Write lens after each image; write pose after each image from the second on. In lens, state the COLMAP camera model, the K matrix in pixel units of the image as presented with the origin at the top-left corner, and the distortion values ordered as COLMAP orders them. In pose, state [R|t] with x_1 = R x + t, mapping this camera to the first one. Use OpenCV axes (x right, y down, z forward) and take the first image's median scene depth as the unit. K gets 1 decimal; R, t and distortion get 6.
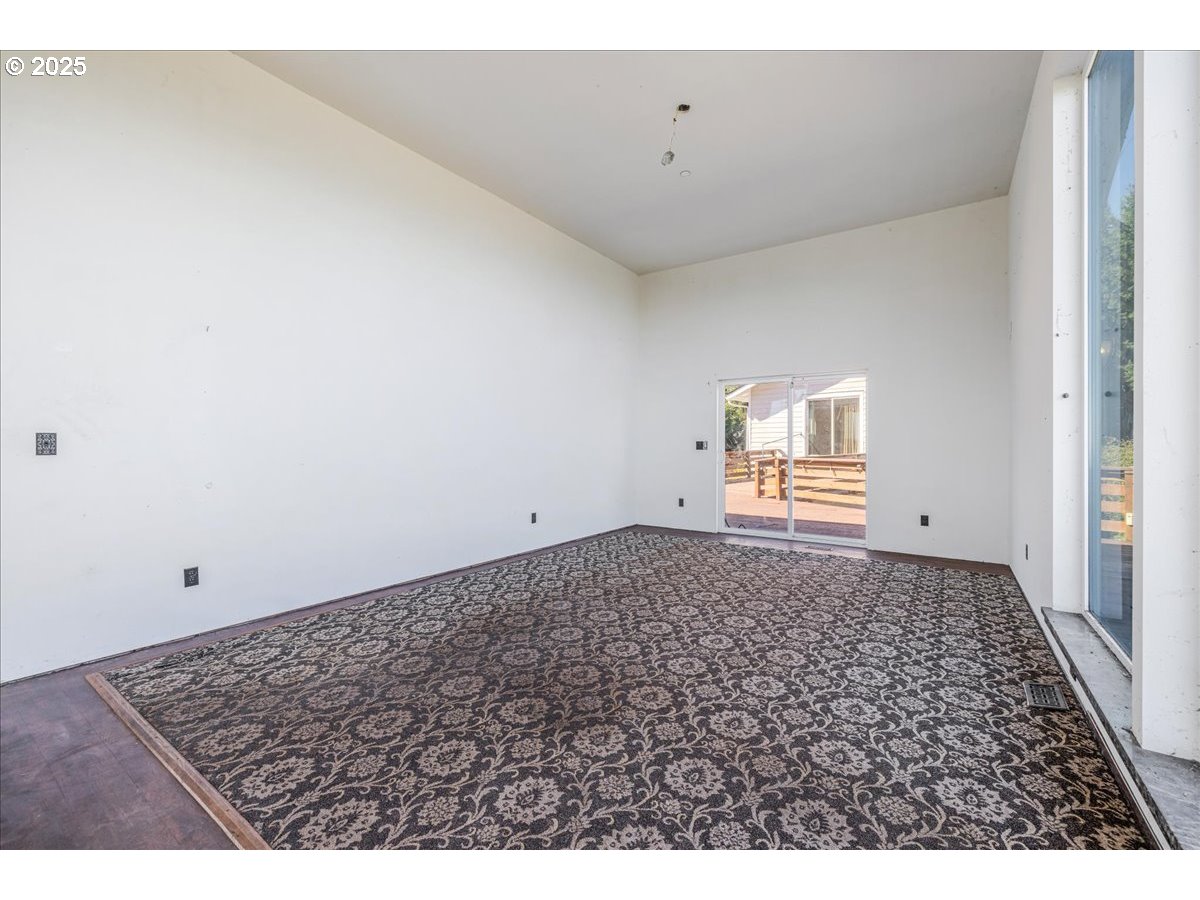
lens RADIAL K [[503.0, 0, 600.0], [0, 503.0, 450.0], [0, 0, 1]] dist [-0.002165, -0.000832]
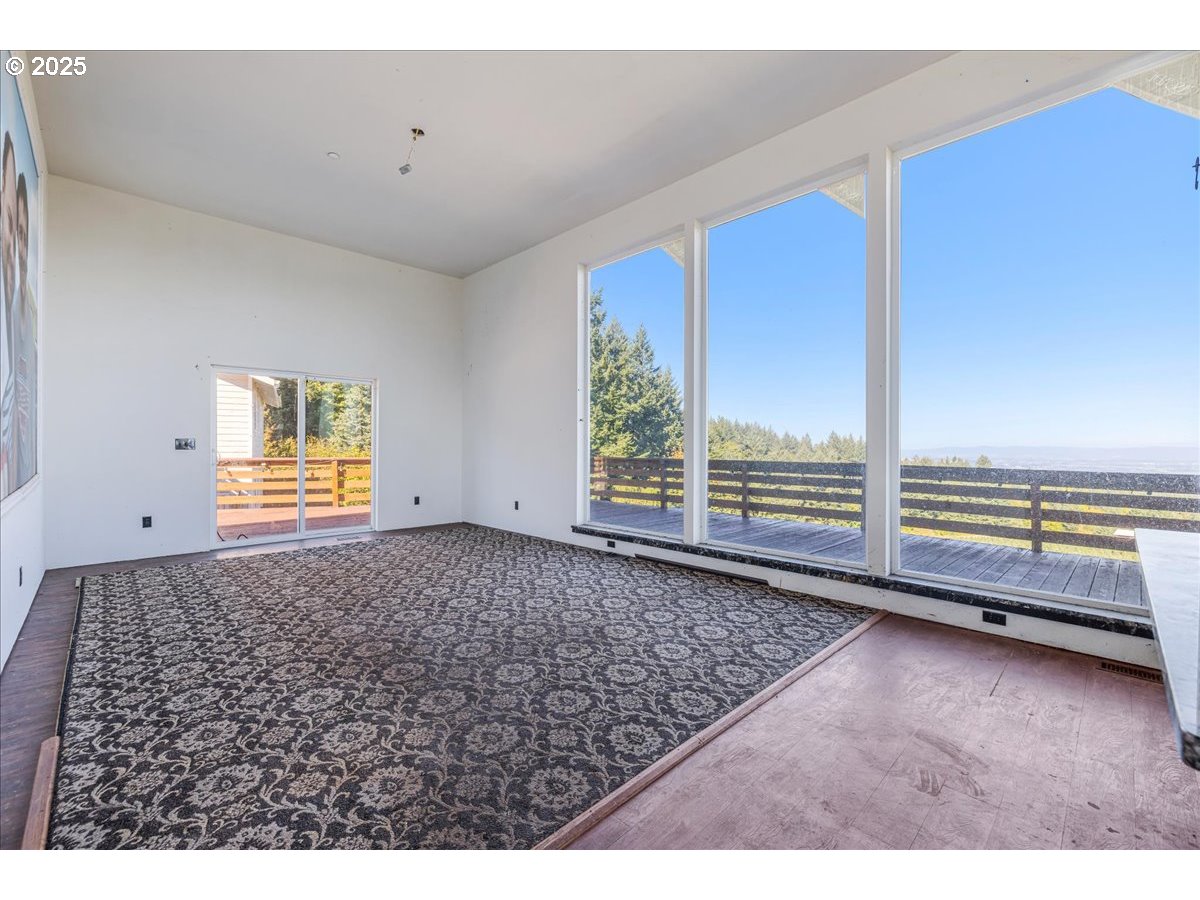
lens RADIAL K [[508.6, 0, 598.4], [0, 508.6, 429.7], [0, 0, 1]] dist [0.001471, 0.000625]
pose [[0.193916, 0.022227, 0.980766, -0.451502], [0.009195, 0.999658, -0.024473, -0.005121], [-0.980975, 0.013764, 0.193645, 0.212587]]
